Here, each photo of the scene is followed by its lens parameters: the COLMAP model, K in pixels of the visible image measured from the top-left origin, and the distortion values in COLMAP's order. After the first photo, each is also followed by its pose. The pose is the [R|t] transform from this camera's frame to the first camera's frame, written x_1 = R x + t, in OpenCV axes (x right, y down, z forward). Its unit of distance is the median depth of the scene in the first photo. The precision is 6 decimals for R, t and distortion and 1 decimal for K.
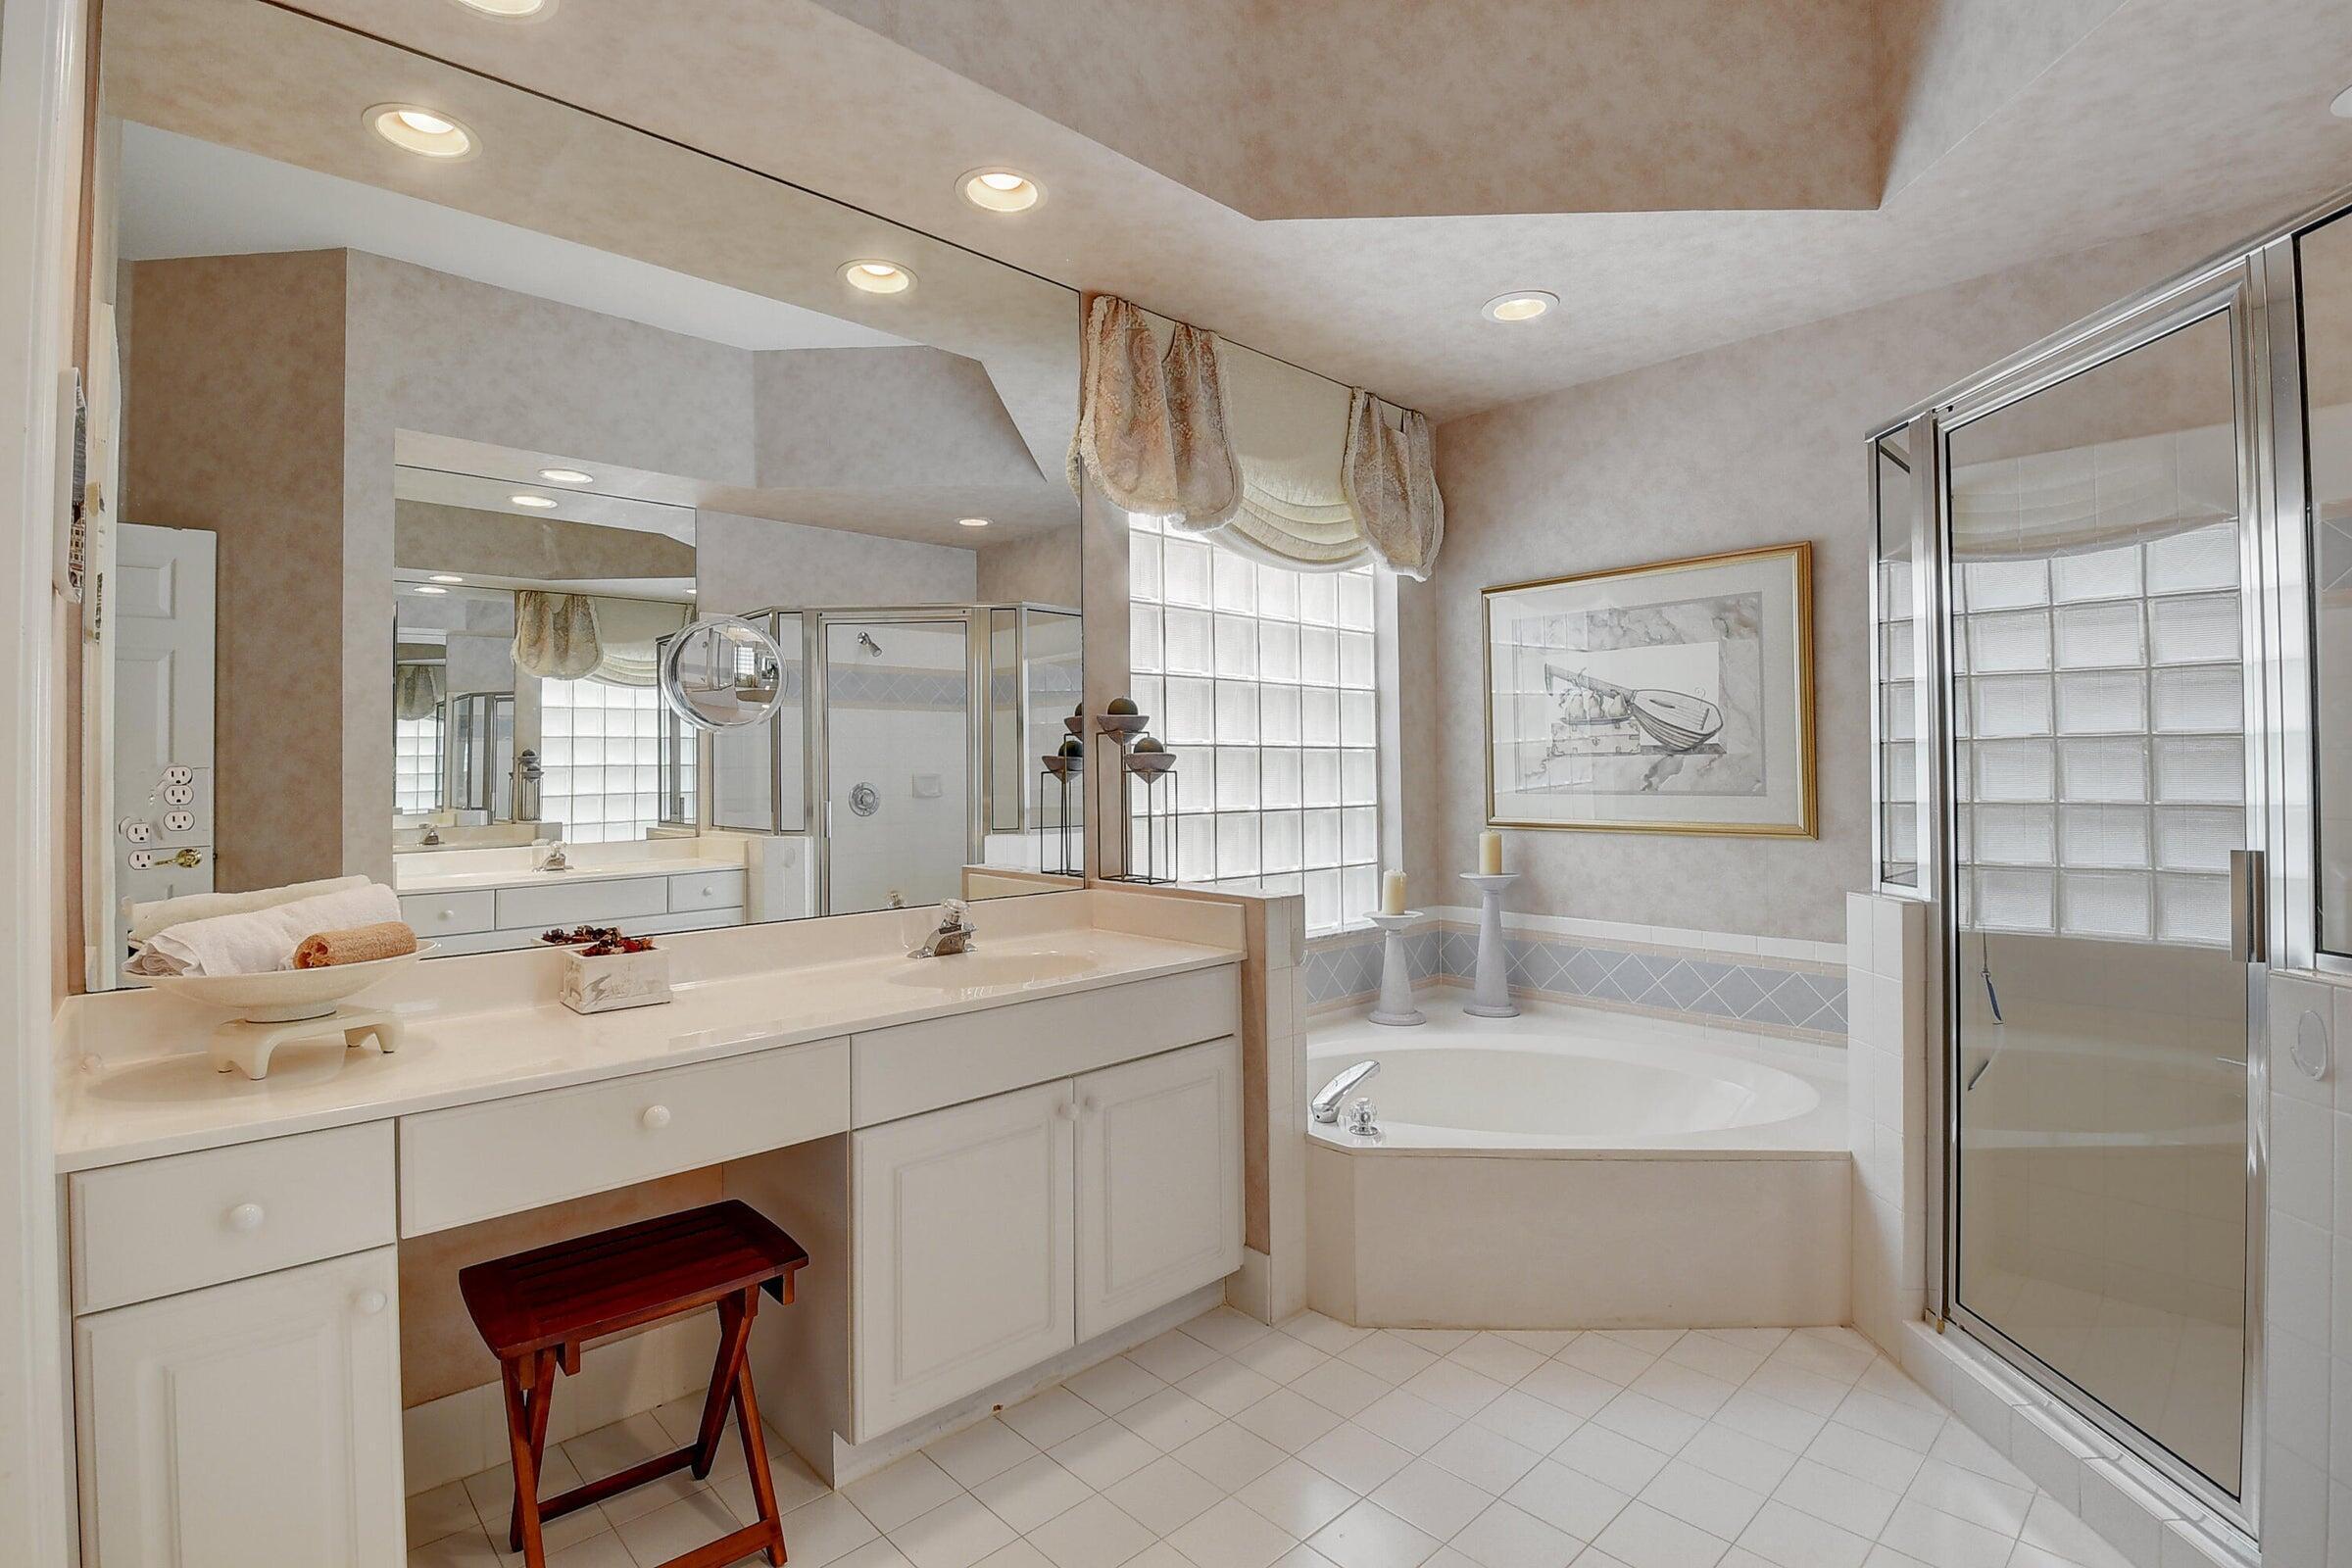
lens RADIAL K [[1102.5, 0, 1166.1], [0, 1102.5, 749.3], [0, 0, 1]] dist [0.015598, -0.021553]
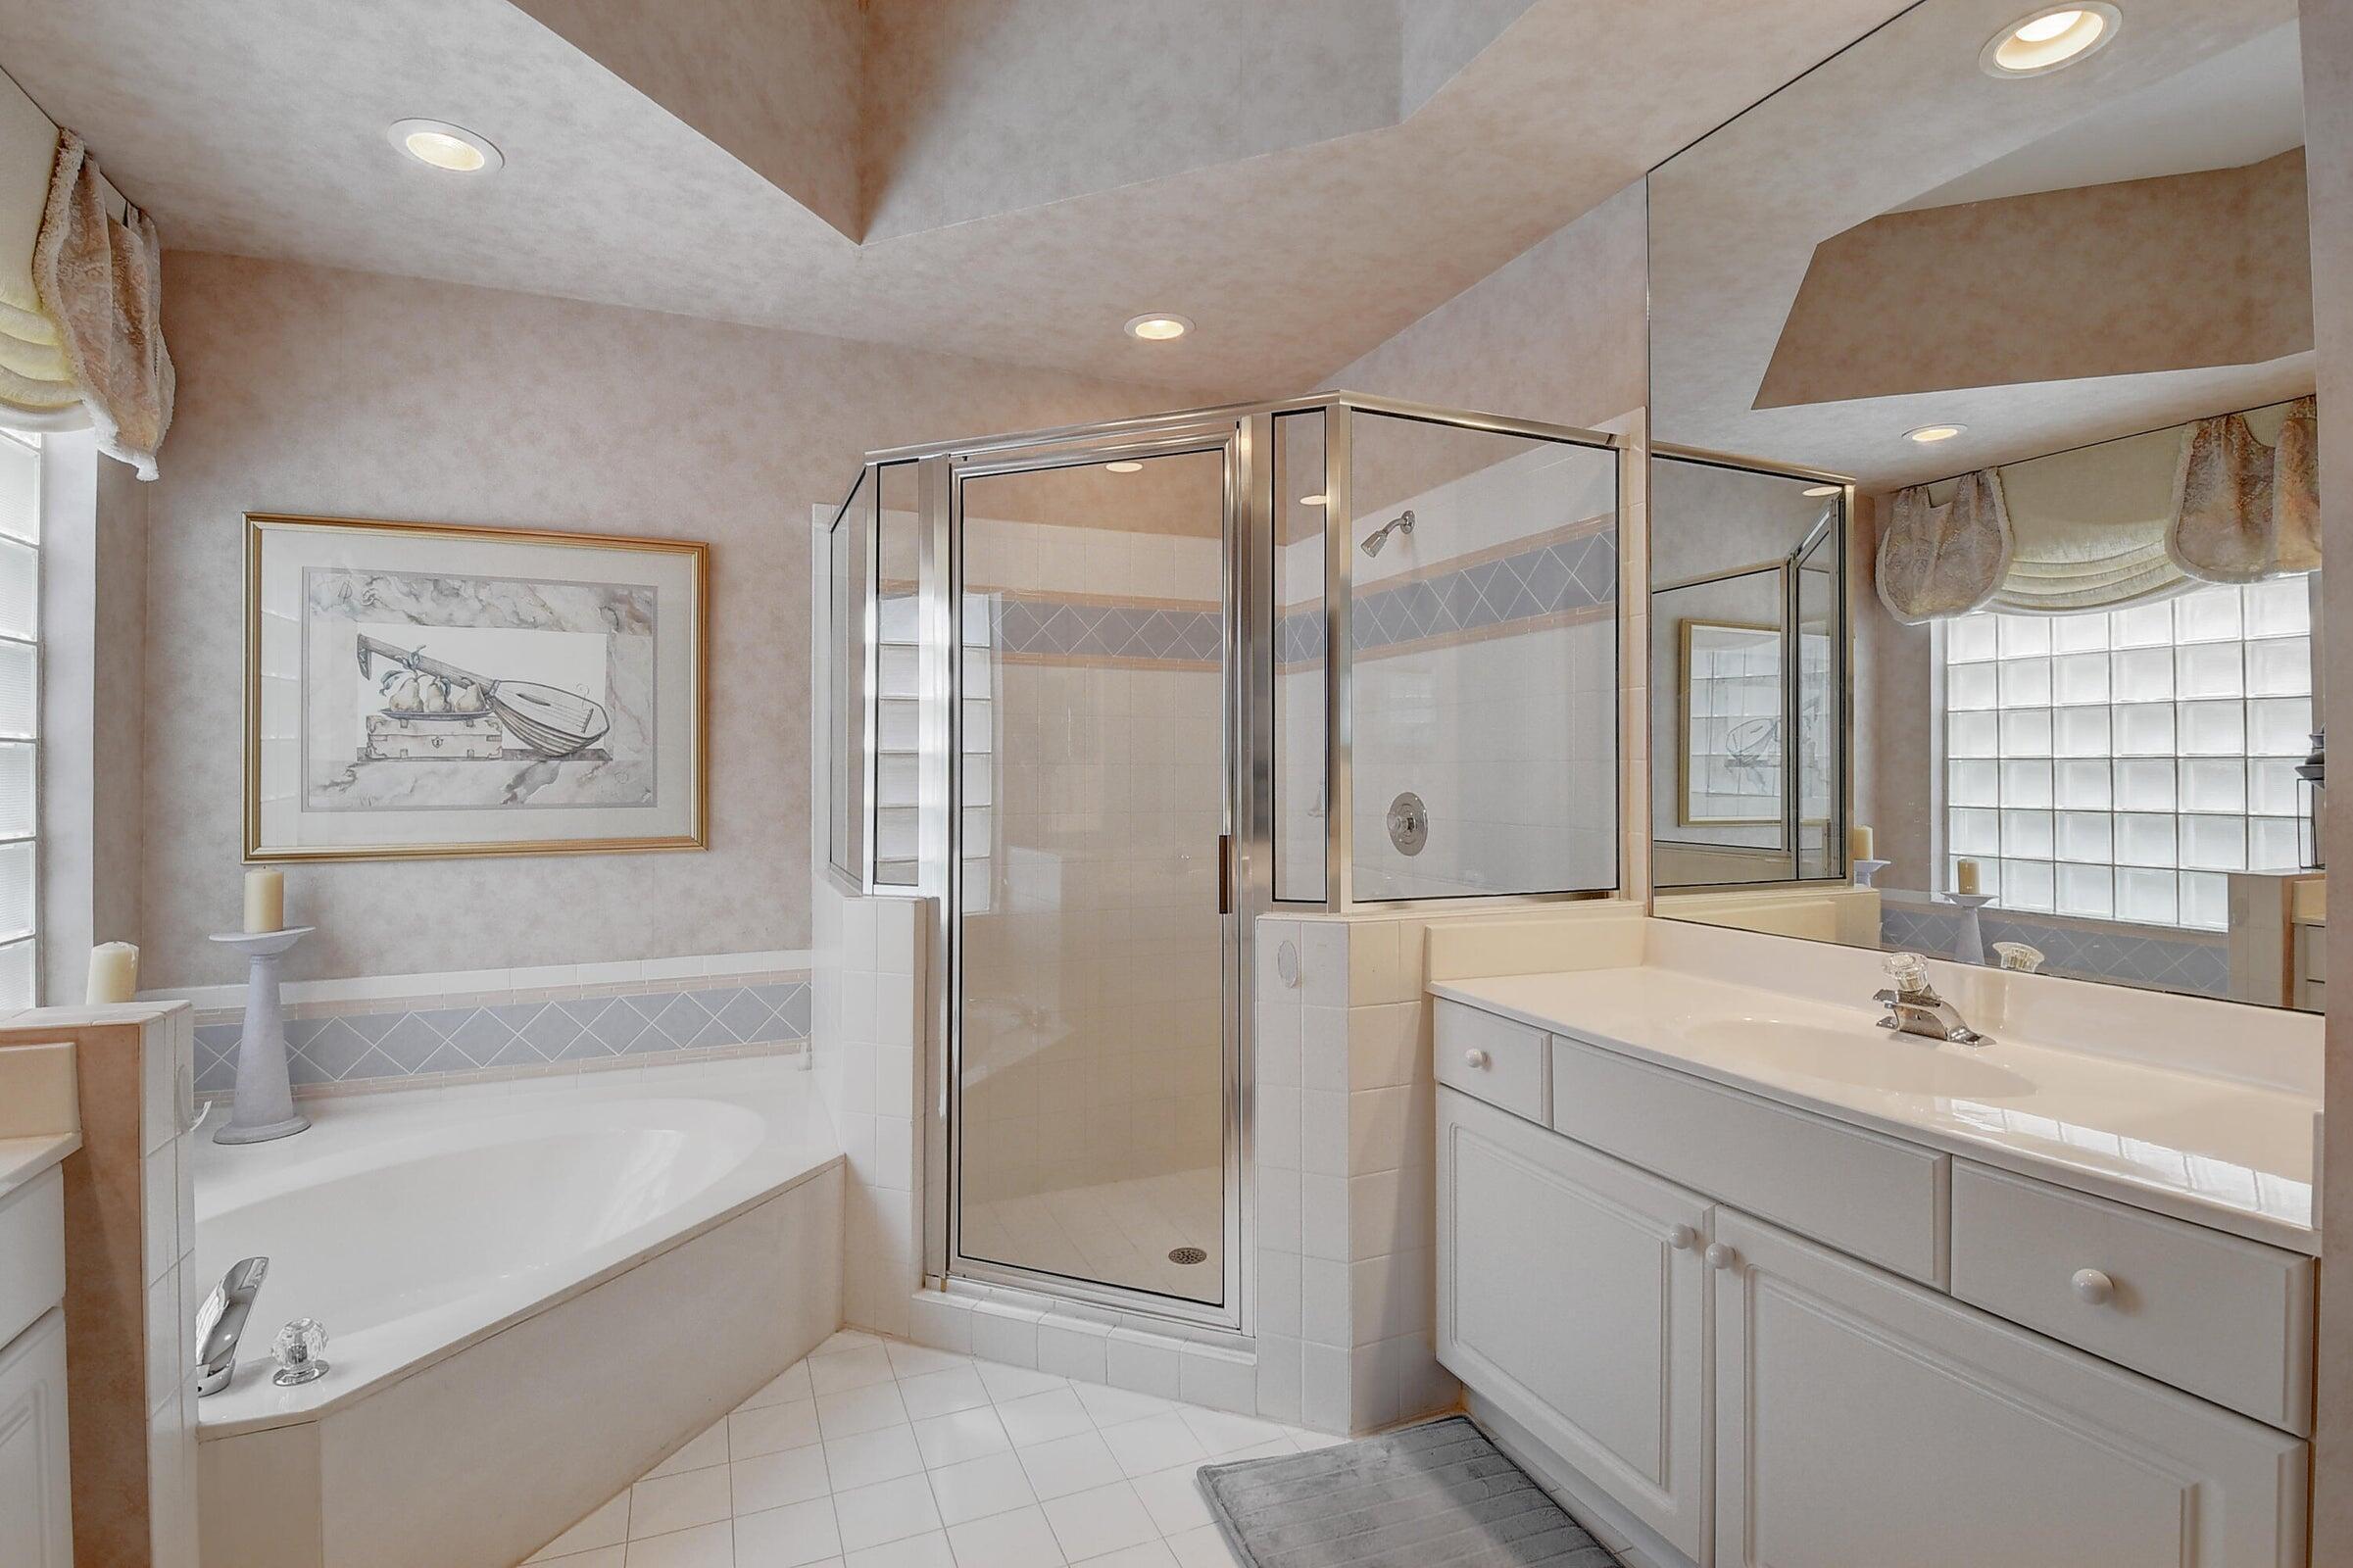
lens RADIAL K [[1103.0, 0, 1166.6], [0, 1103.0, 749.3], [0, 0, 1]] dist [0.015598, -0.021553]
pose [[0.344242, 0.026742, 0.938500, -0.172712], [-0.017140, 0.999607, -0.022196, 0.006743], [-0.938725, -0.008445, 0.344565, 0.264328]]
